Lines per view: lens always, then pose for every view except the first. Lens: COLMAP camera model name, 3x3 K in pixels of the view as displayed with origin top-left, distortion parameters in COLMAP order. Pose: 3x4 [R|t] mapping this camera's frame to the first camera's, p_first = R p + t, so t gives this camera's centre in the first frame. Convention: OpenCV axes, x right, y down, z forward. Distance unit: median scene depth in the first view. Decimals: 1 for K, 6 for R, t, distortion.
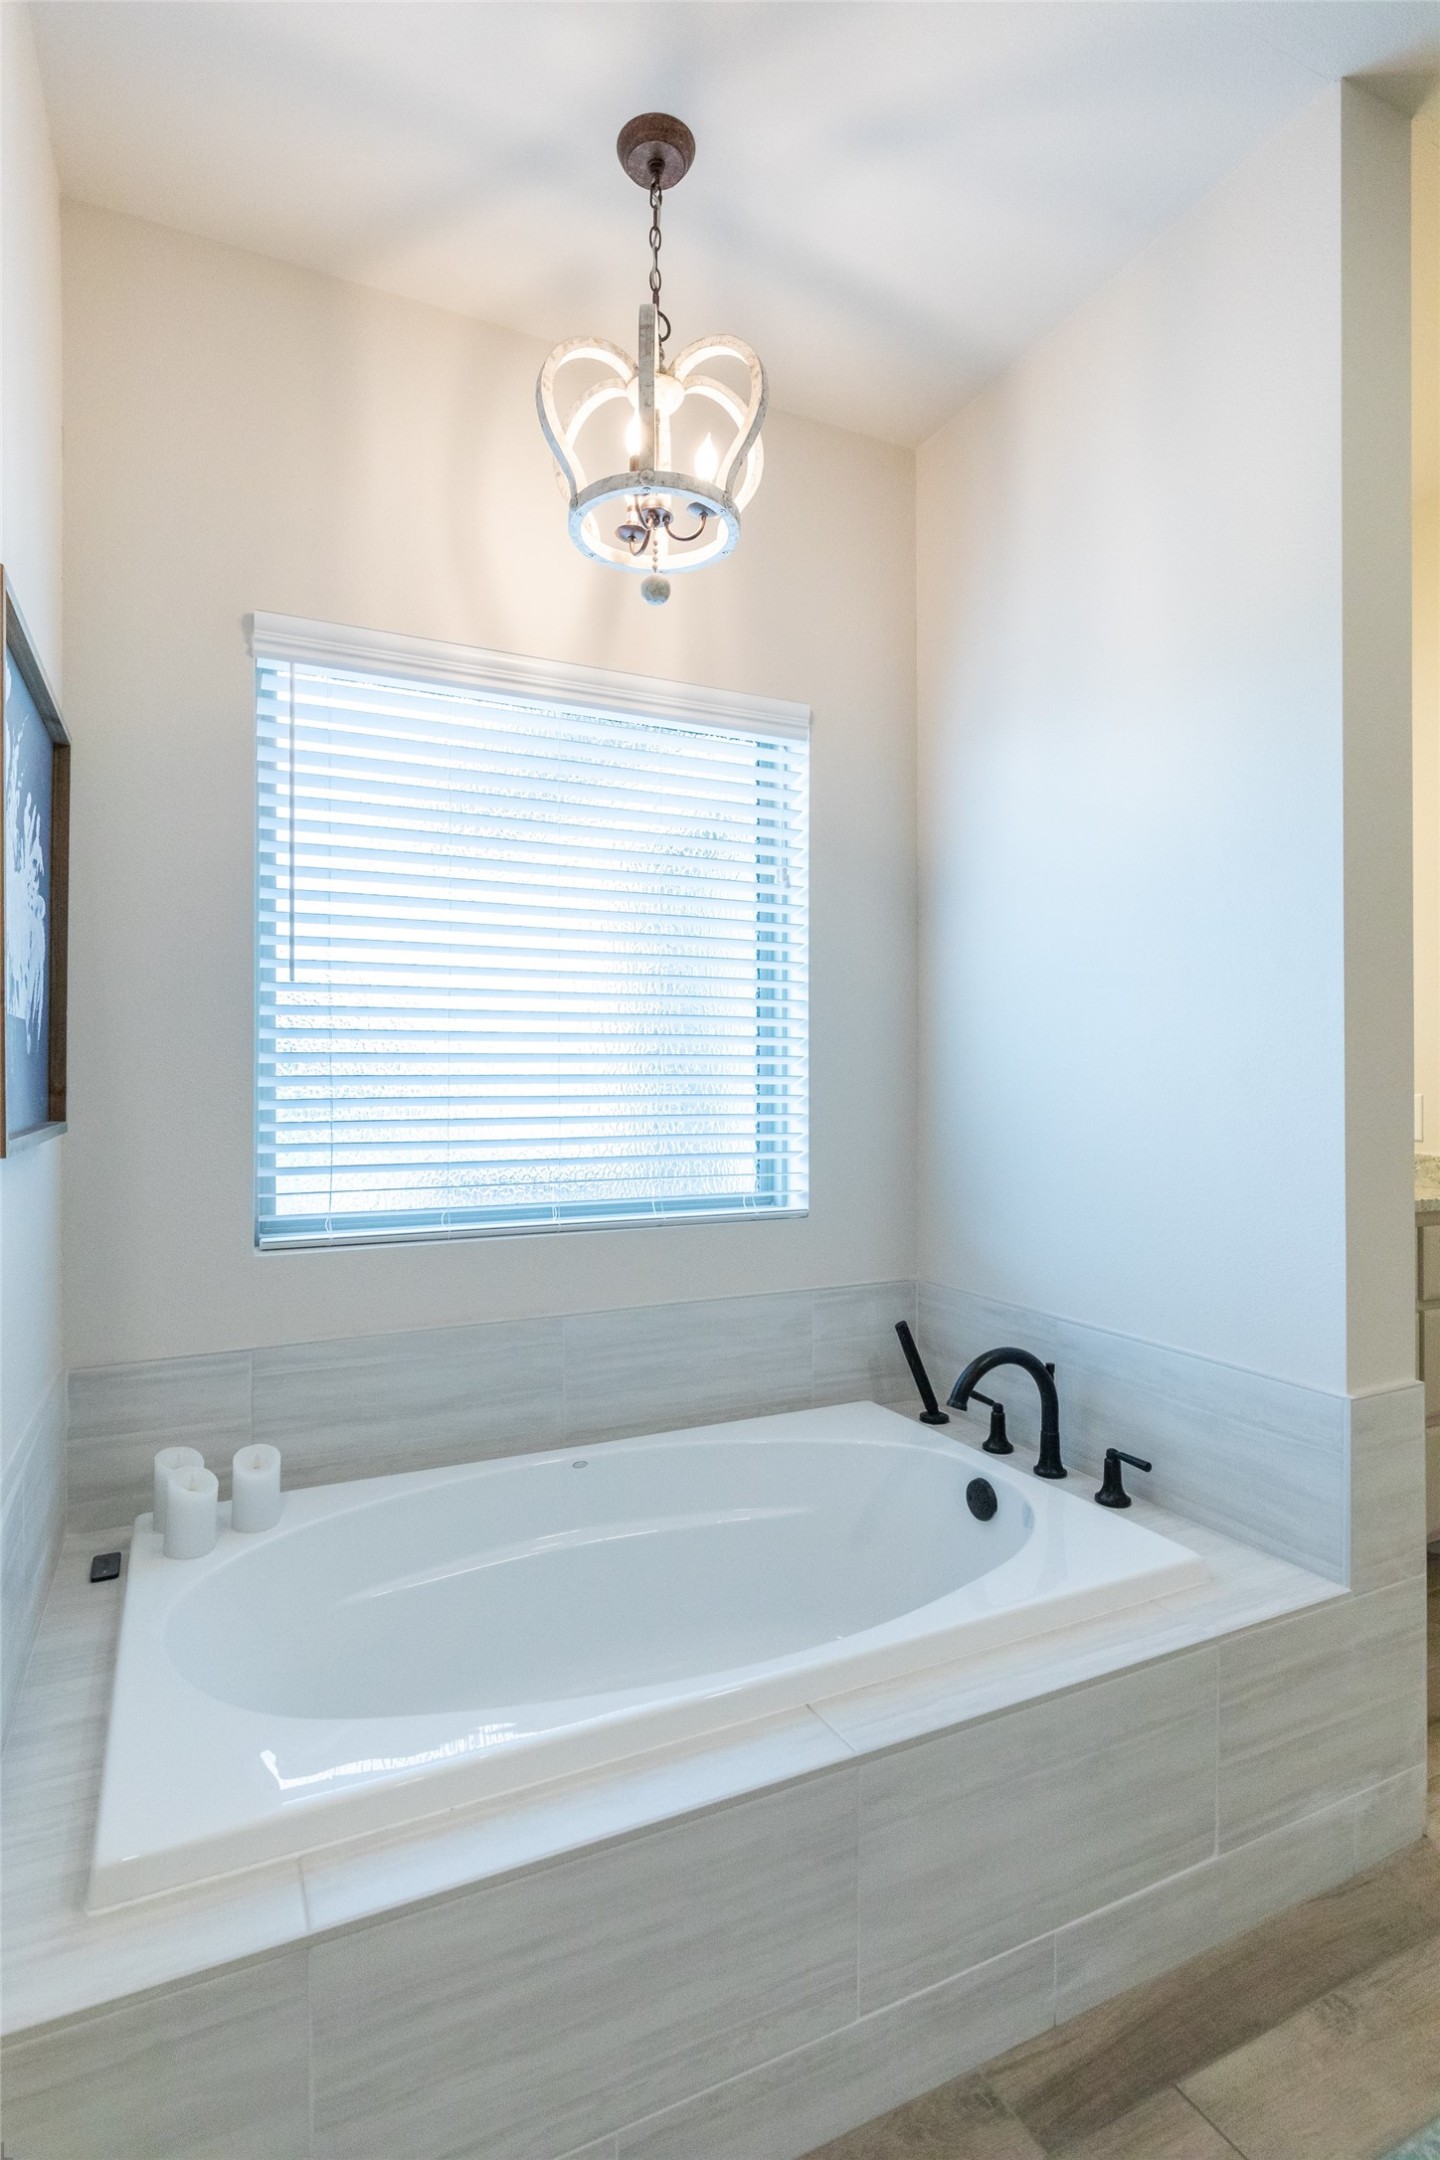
lens RADIAL K [[1050.1, 0, 717.9], [0, 1050.1, 1075.5], [0, 0, 1]] dist [0.001580, 0.000398]
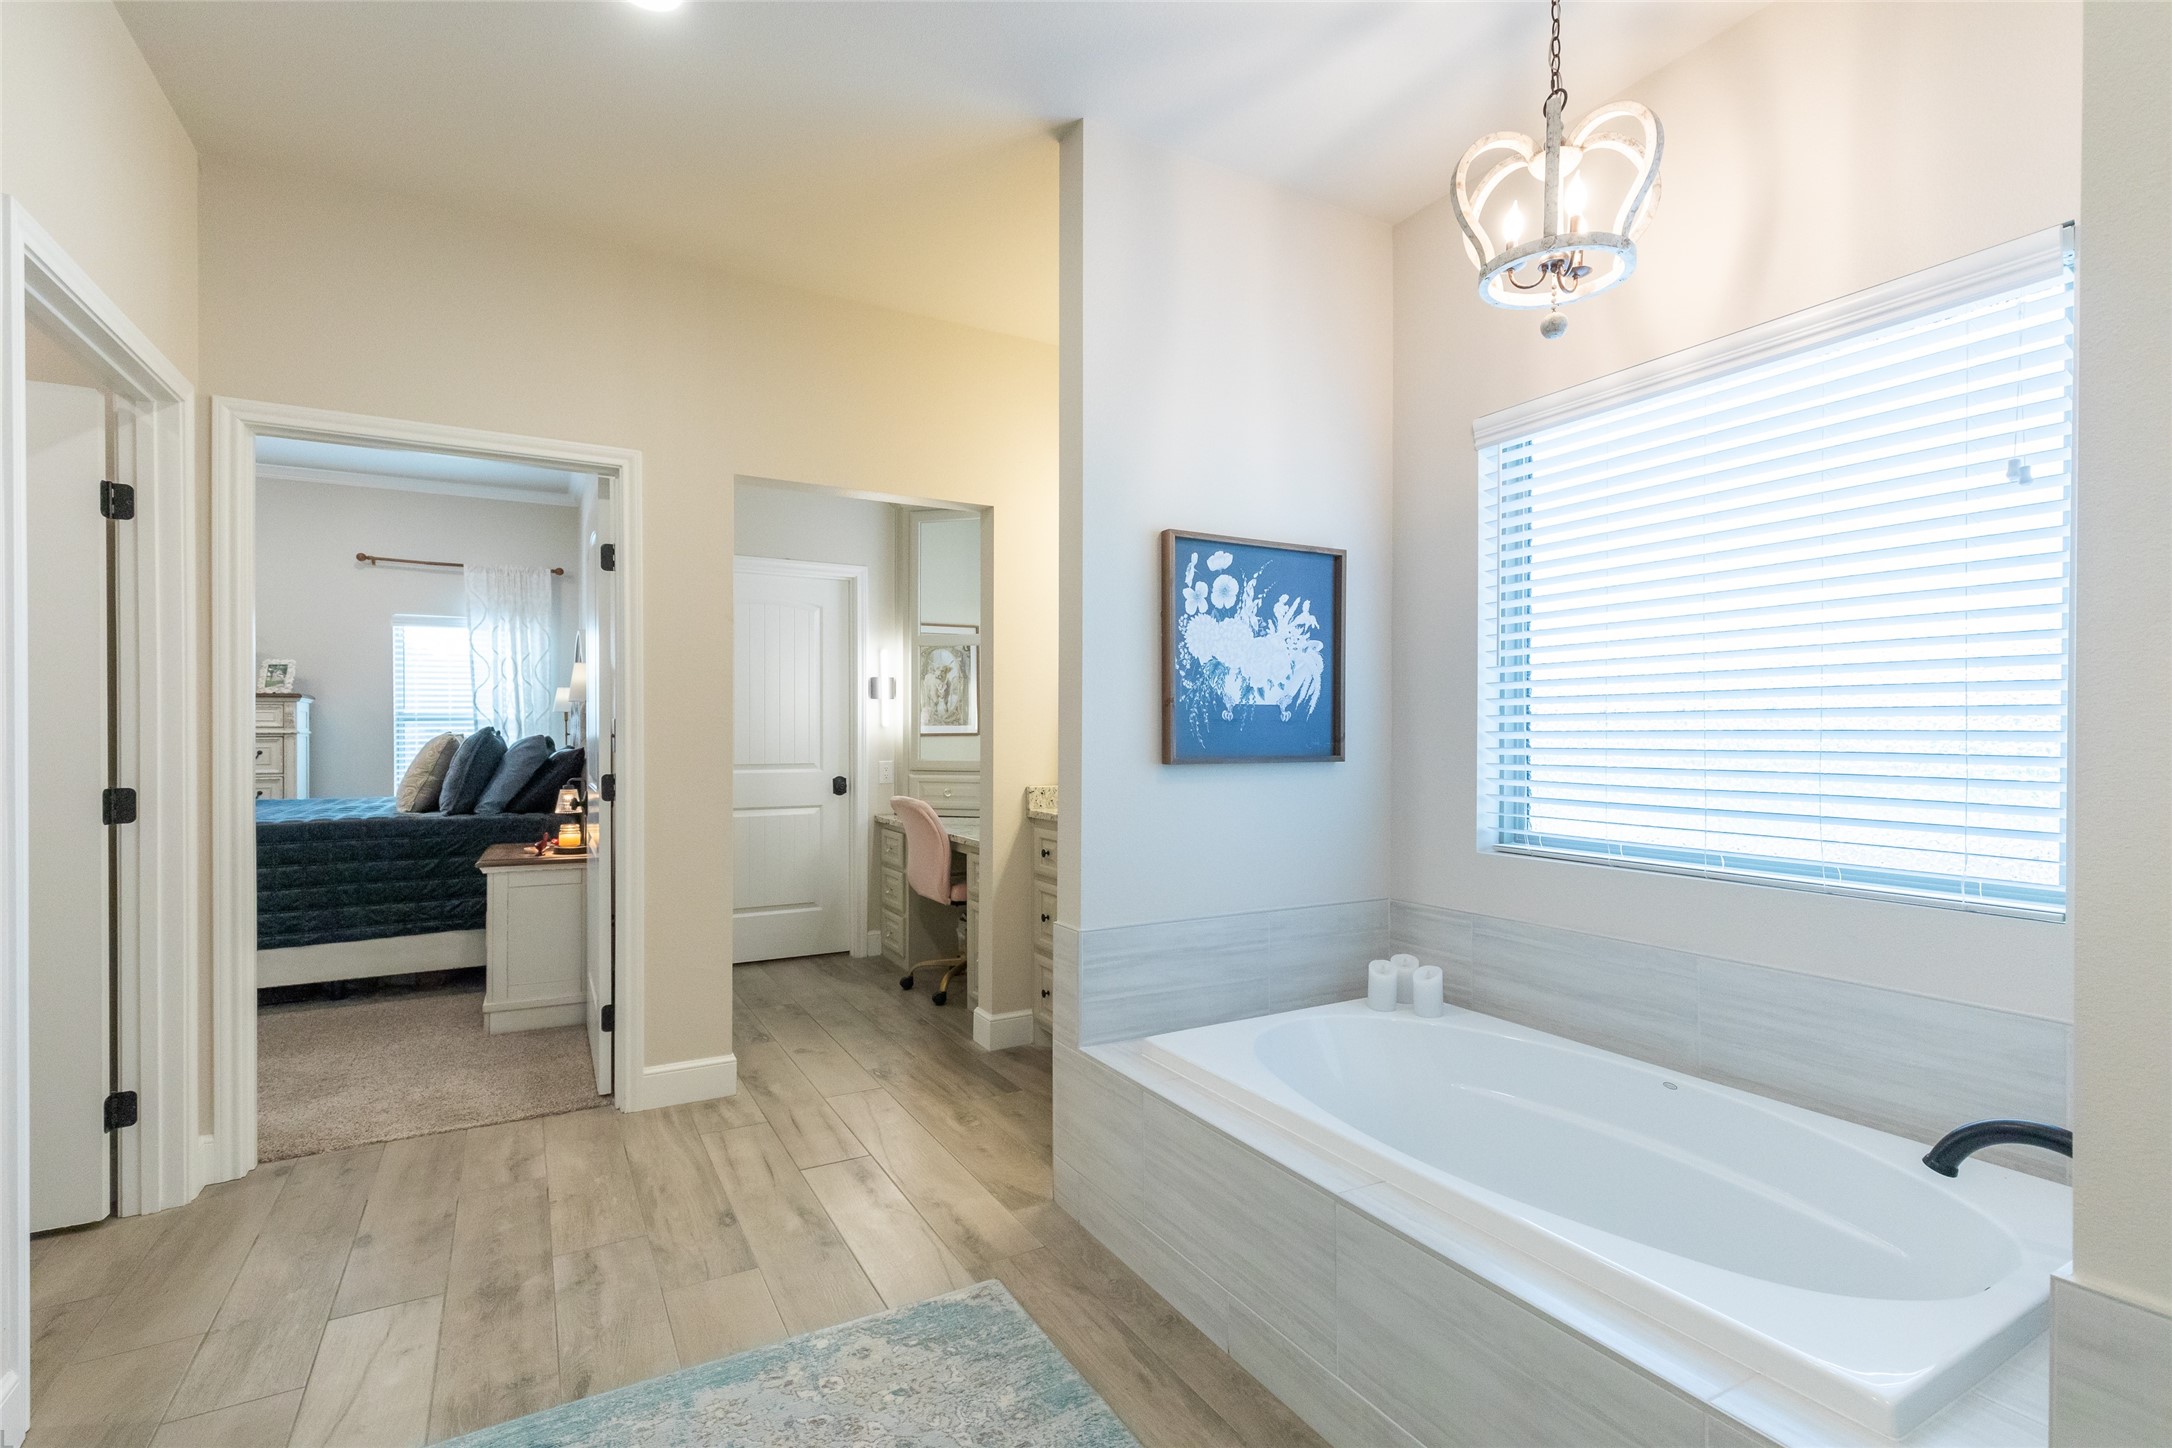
lens RADIAL K [[981.9, 0, 1082.0], [0, 981.9, 732.4], [0, 0, 1]] dist [-0.001757, 0.001275]
pose [[0.079878, 0.001334, -0.996804, 0.856974], [0.002929, 0.999994, 0.001572, -0.001972], [0.996800, -0.003045, 0.079874, 0.312908]]
